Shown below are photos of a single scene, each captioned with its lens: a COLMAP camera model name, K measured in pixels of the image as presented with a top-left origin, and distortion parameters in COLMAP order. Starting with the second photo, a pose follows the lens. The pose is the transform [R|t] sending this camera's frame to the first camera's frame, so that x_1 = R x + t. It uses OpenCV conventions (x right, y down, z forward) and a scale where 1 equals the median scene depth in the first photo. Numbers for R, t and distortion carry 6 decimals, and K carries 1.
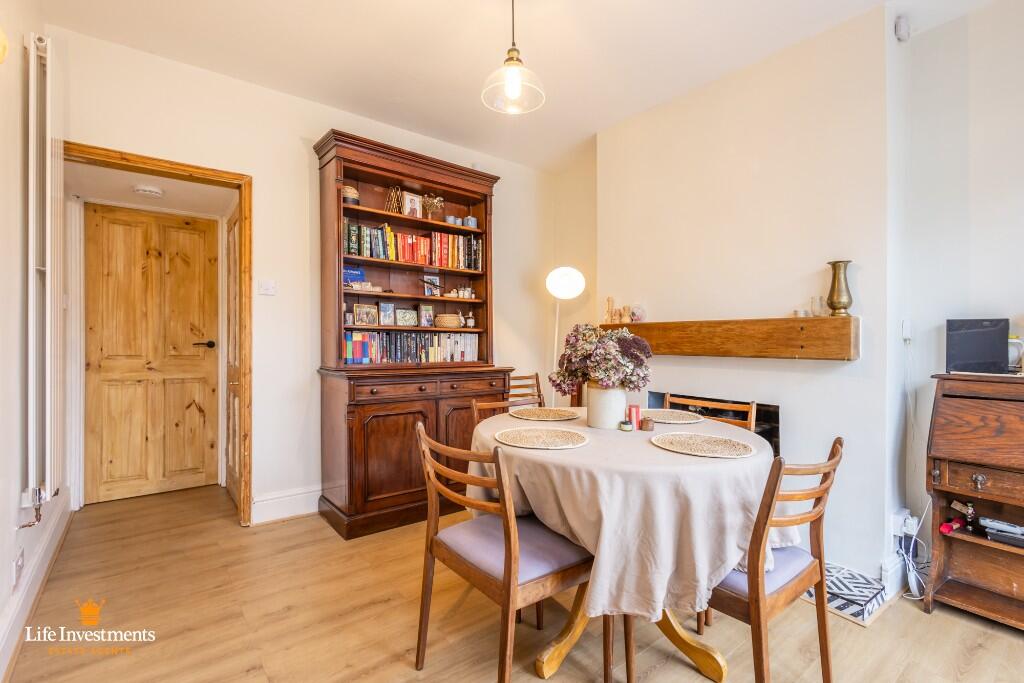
lens RADIAL K [[465.7, 0, 511.5], [0, 465.7, 339.2], [0, 0, 1]] dist [0.006059, -0.000406]
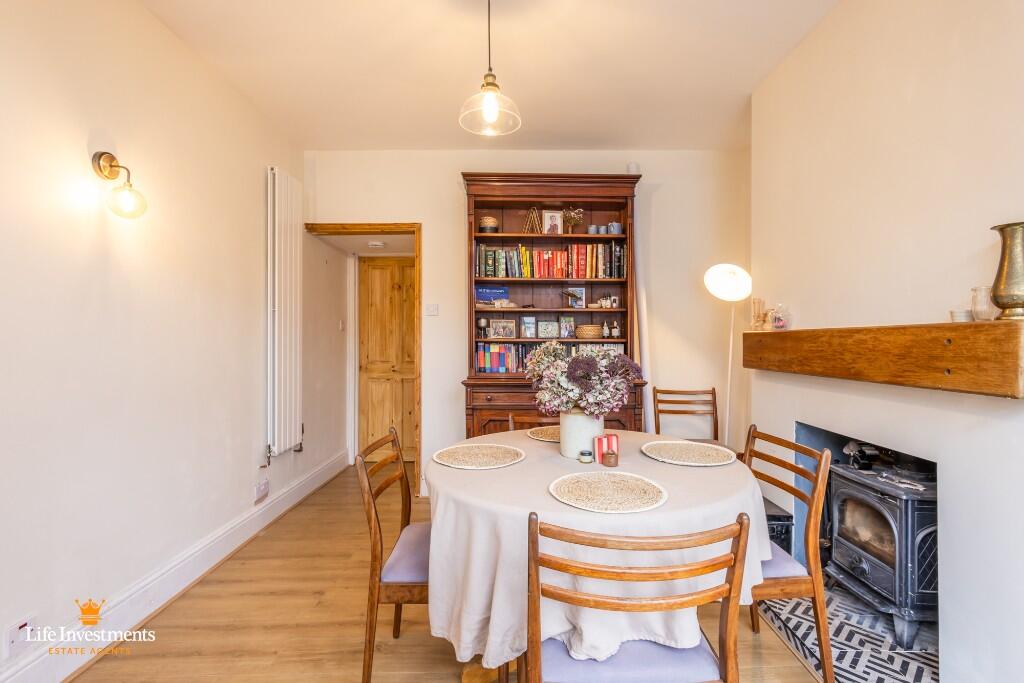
lens RADIAL K [[470.9, 0, 530.7], [0, 470.9, 343.1], [0, 0, 1]] dist [0.000239, 0.000042]
pose [[0.802519, -0.005350, -0.596603, 0.392179], [0.007376, 0.999972, 0.000955, -0.017673], [0.596581, -0.005167, 0.802536, 0.127630]]
